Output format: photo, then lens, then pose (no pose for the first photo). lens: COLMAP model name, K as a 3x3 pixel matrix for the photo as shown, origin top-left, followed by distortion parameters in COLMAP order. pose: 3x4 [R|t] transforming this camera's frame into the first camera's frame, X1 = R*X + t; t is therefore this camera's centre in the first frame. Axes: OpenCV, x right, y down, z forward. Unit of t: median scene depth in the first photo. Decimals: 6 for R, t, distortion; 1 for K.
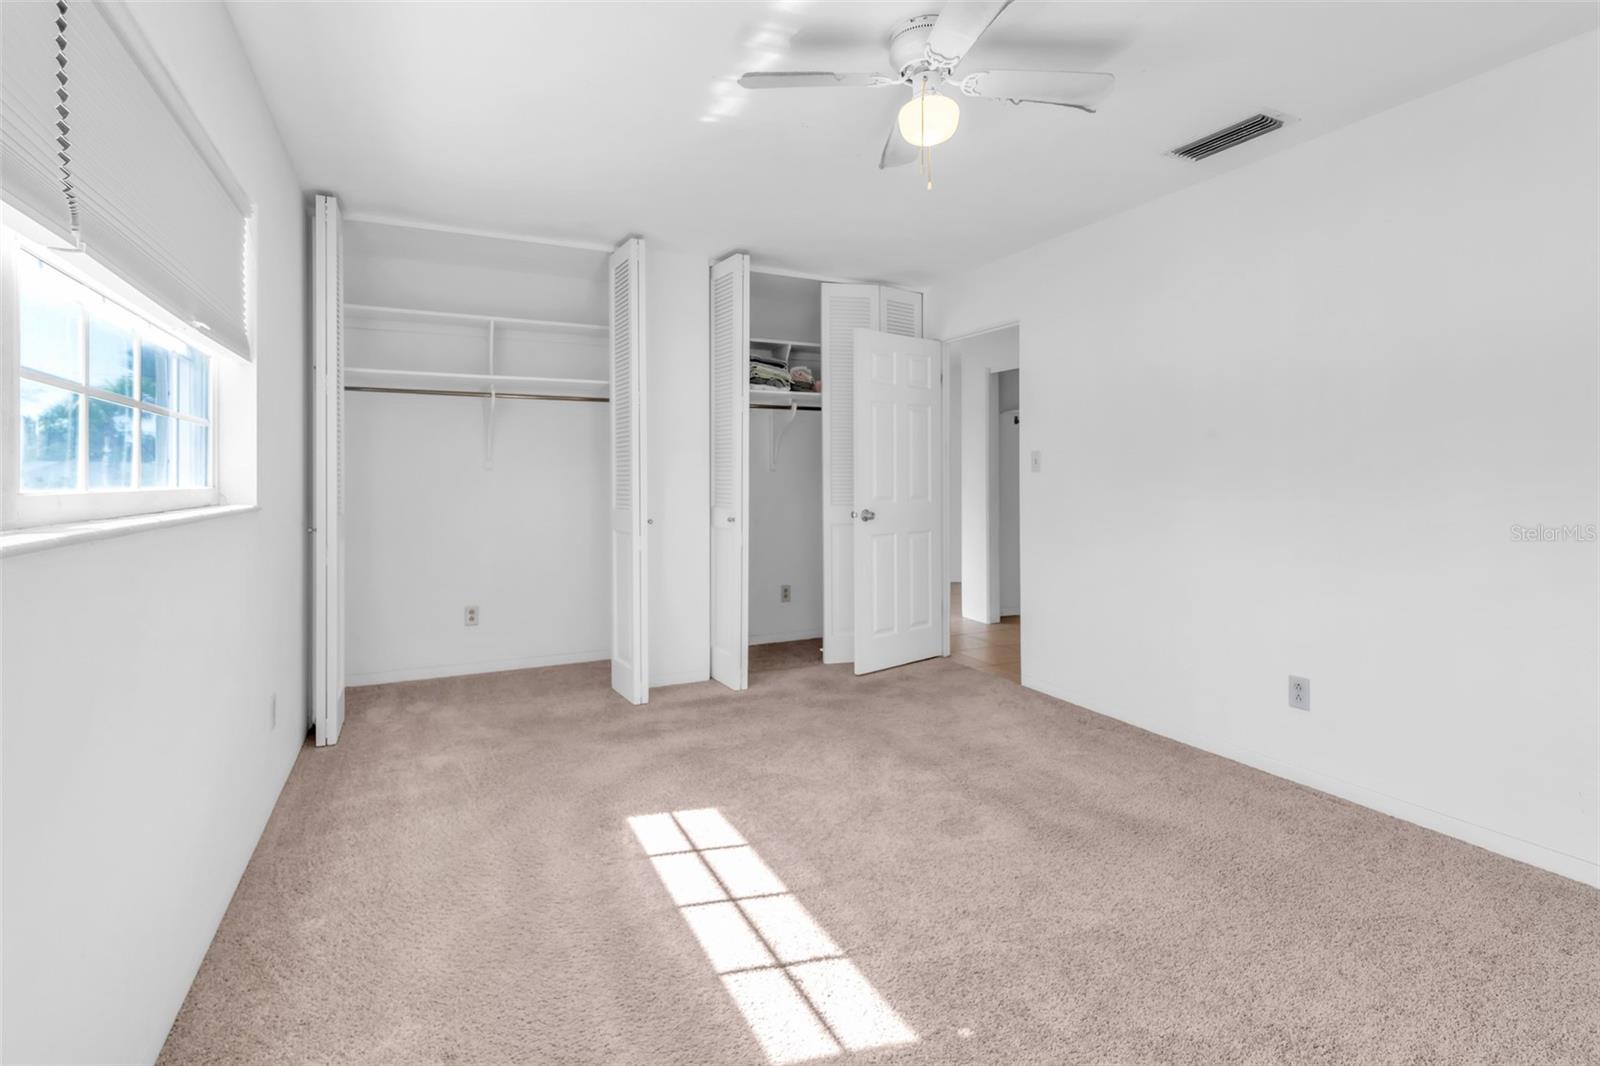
lens RADIAL K [[739.2, 0, 796.2], [0, 739.2, 528.3], [0, 0, 1]] dist [-0.013081, 0.000507]
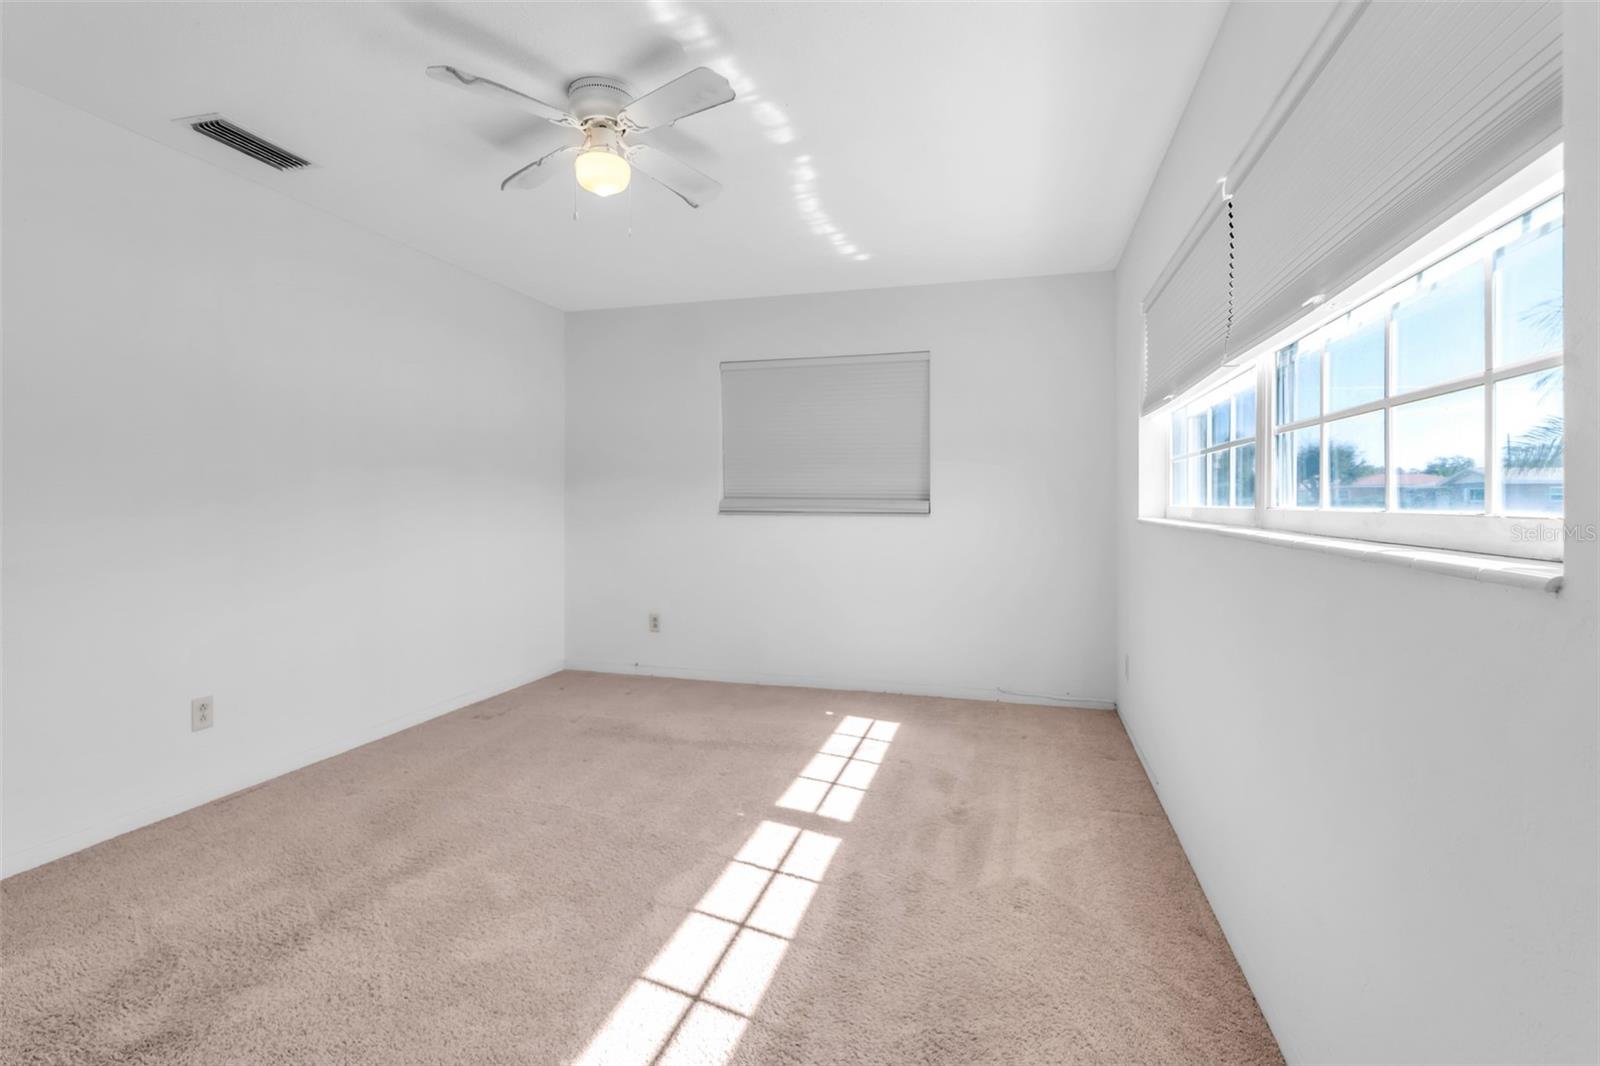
lens RADIAL K [[753.5, 0, 802.8], [0, 753.5, 510.3], [0, 0, 1]] dist [0.009617, 0.000265]
pose [[-0.750551, -0.003934, 0.660800, -0.858279], [0.033066, 0.998506, 0.043502, -0.093425], [-0.659984, 0.054500, -0.749300, 1.773210]]
